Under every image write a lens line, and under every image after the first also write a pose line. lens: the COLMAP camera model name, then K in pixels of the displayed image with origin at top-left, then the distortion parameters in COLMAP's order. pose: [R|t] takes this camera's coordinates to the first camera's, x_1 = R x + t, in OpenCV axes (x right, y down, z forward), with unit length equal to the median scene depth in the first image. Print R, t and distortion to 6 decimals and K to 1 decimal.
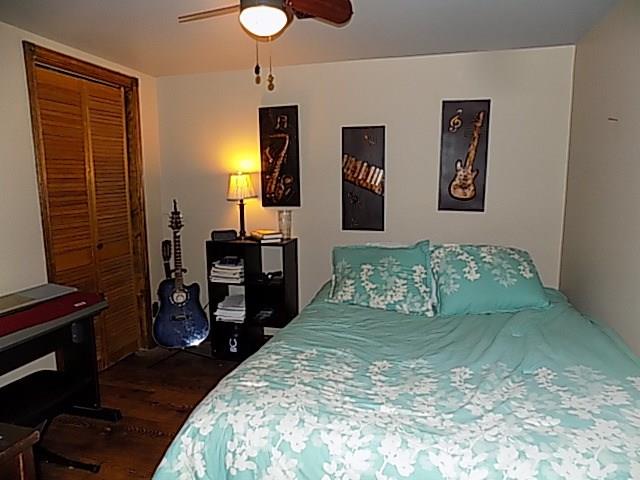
lens RADIAL K [[428.8, 0, 320.1], [0, 428.8, 239.1], [0, 0, 1]] dist [-0.046568, 0.035459]
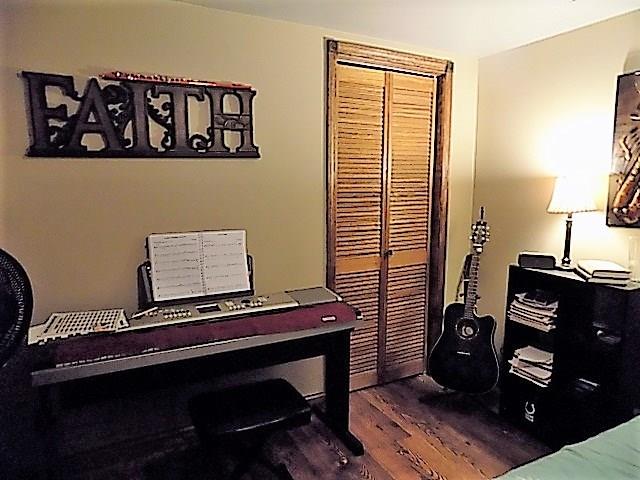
lens RADIAL K [[428.8, 0, 319.2], [0, 428.8, 240.4], [0, 0, 1]] dist [-0.046568, 0.035459]
pose [[0.681707, 0.116149, -0.722346, 0.040513], [-0.113190, 0.992174, 0.052714, -0.039548], [0.722816, 0.045827, 0.689519, 0.236618]]
